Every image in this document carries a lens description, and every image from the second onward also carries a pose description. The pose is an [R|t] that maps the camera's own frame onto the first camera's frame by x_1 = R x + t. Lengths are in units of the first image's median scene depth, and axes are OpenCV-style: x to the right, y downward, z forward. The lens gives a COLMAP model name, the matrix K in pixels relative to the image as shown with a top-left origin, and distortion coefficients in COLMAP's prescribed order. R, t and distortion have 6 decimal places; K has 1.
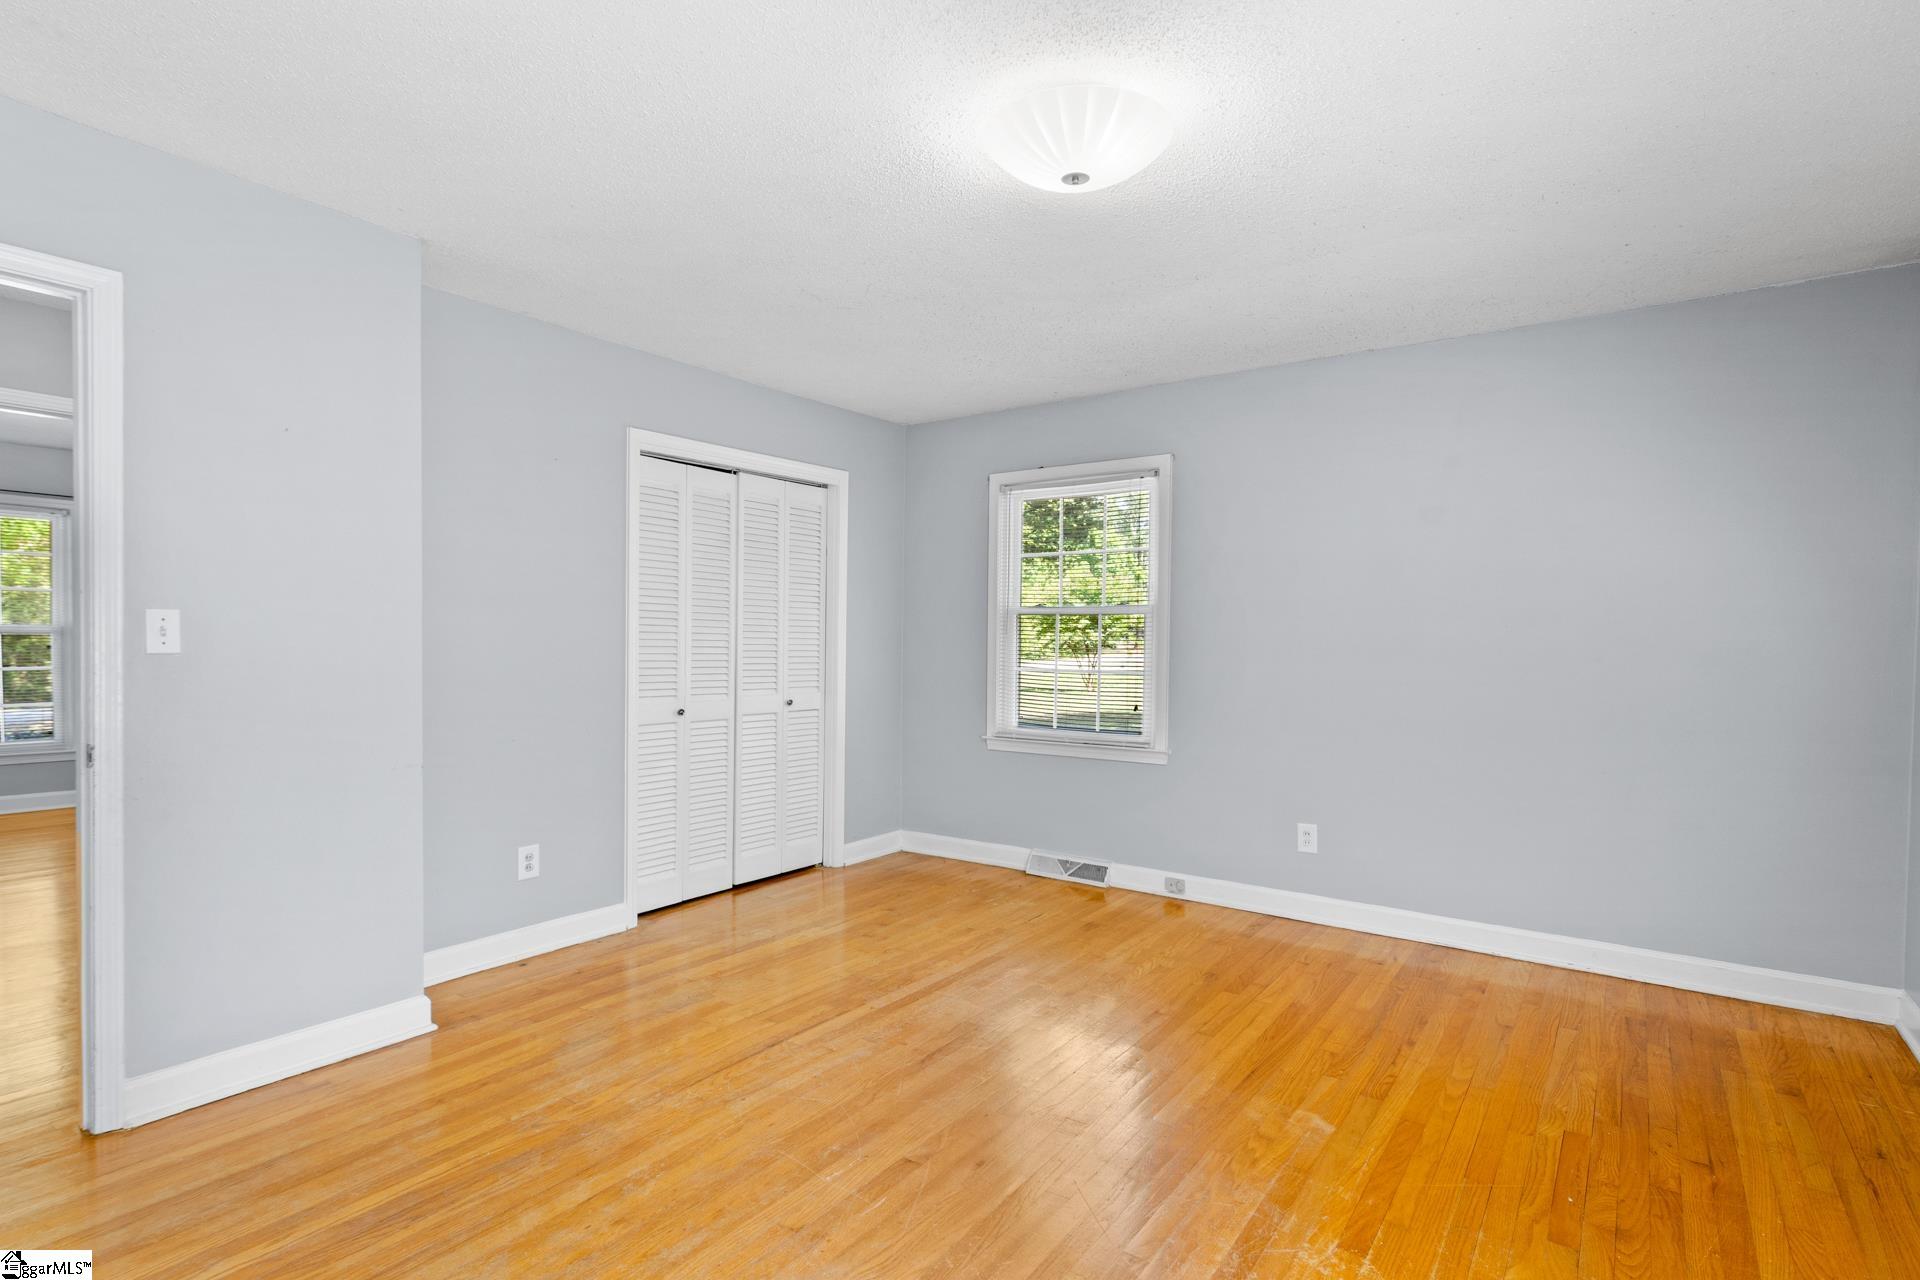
lens RADIAL K [[934.9, 0, 959.8], [0, 934.9, 665.0], [0, 0, 1]] dist [0.002717, -0.001822]
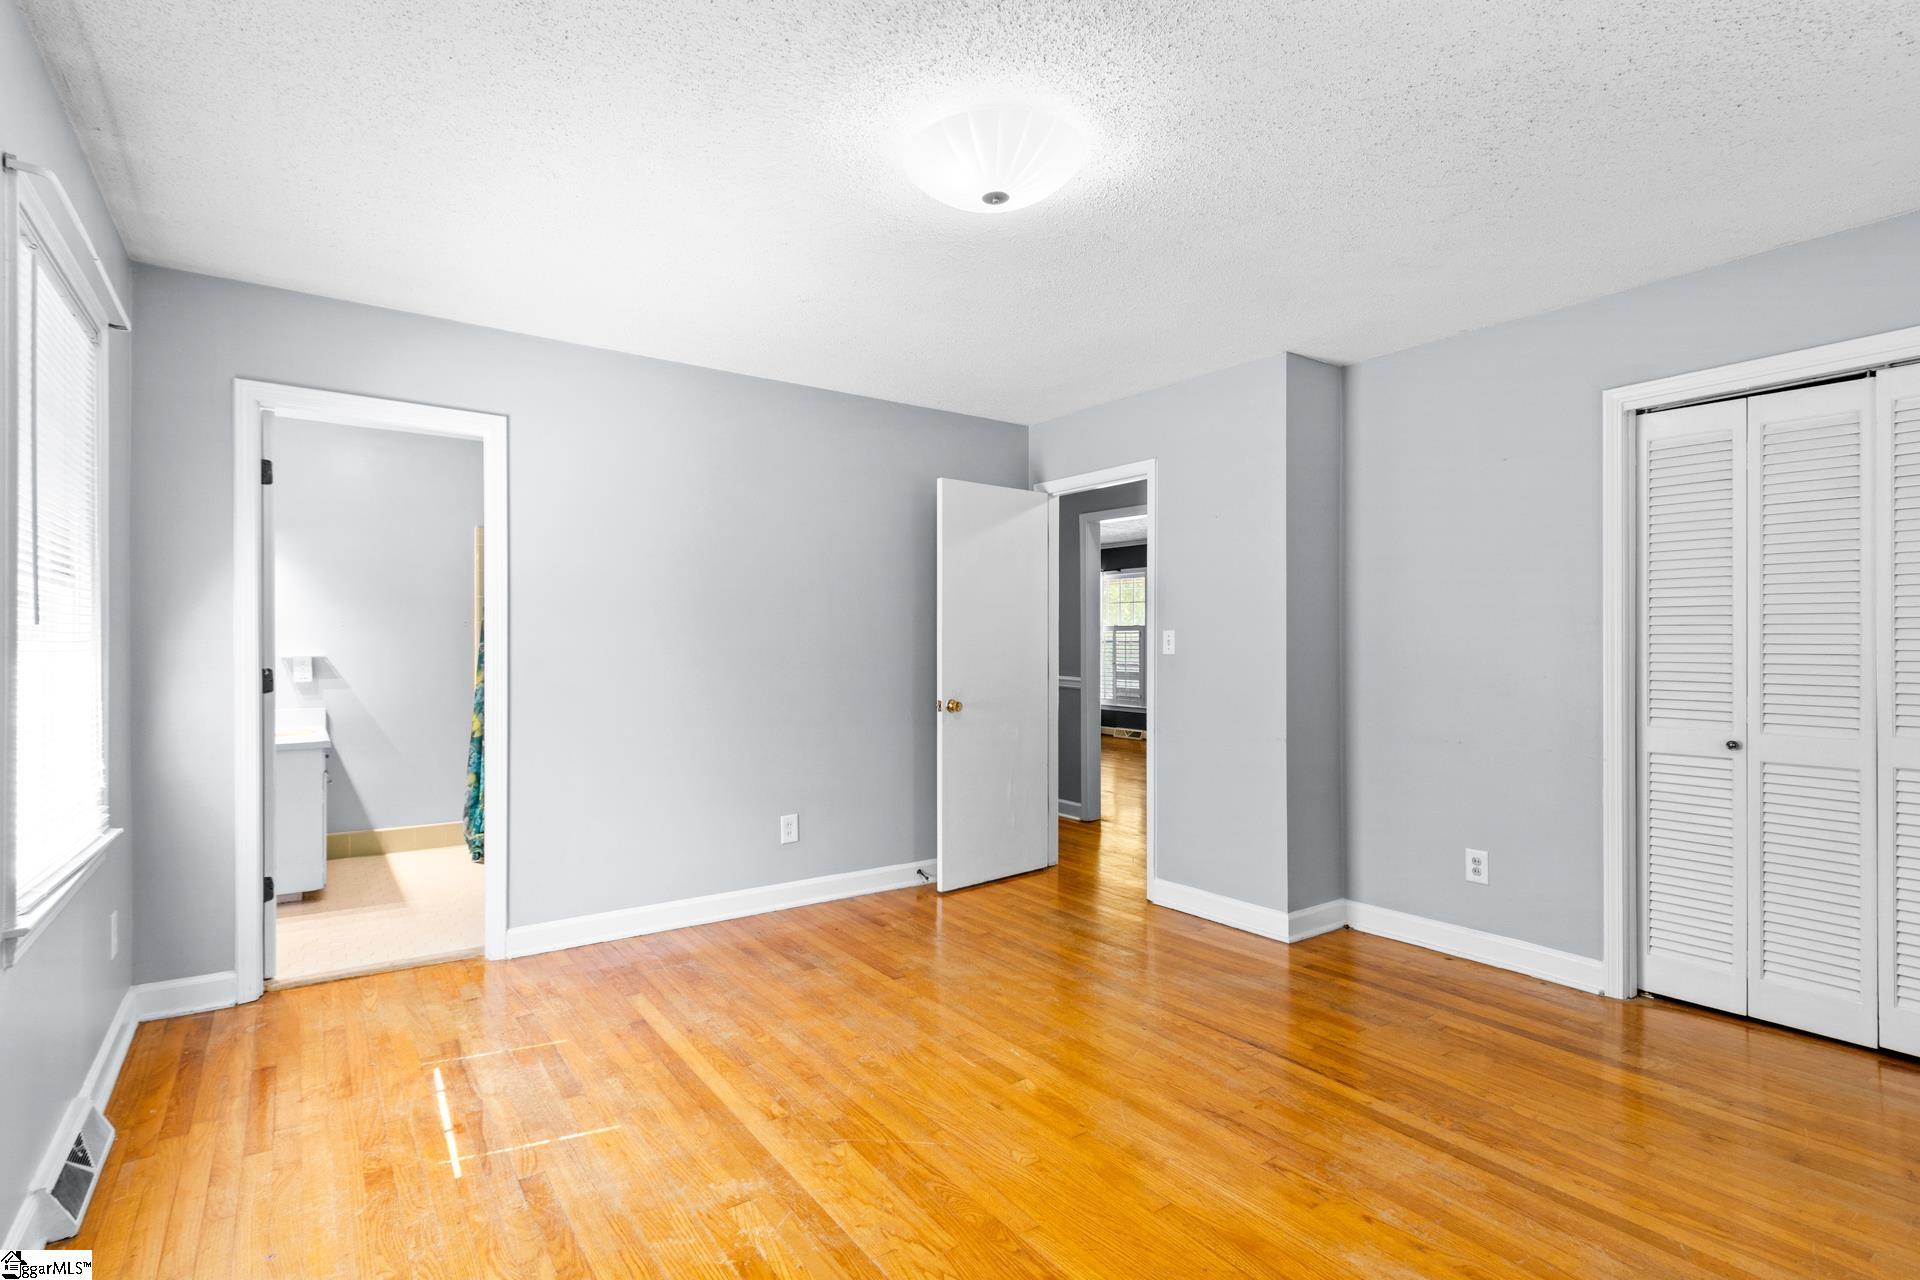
lens RADIAL K [[913.4, 0, 950.1], [0, 913.4, 632.3], [0, 0, 1]] dist [0.002219, -0.001456]
pose [[-0.323856, -0.020533, -0.945883, 0.742568], [-0.024519, 0.999611, -0.013304, -0.015791], [0.945789, 0.018883, -0.324234, 0.875427]]
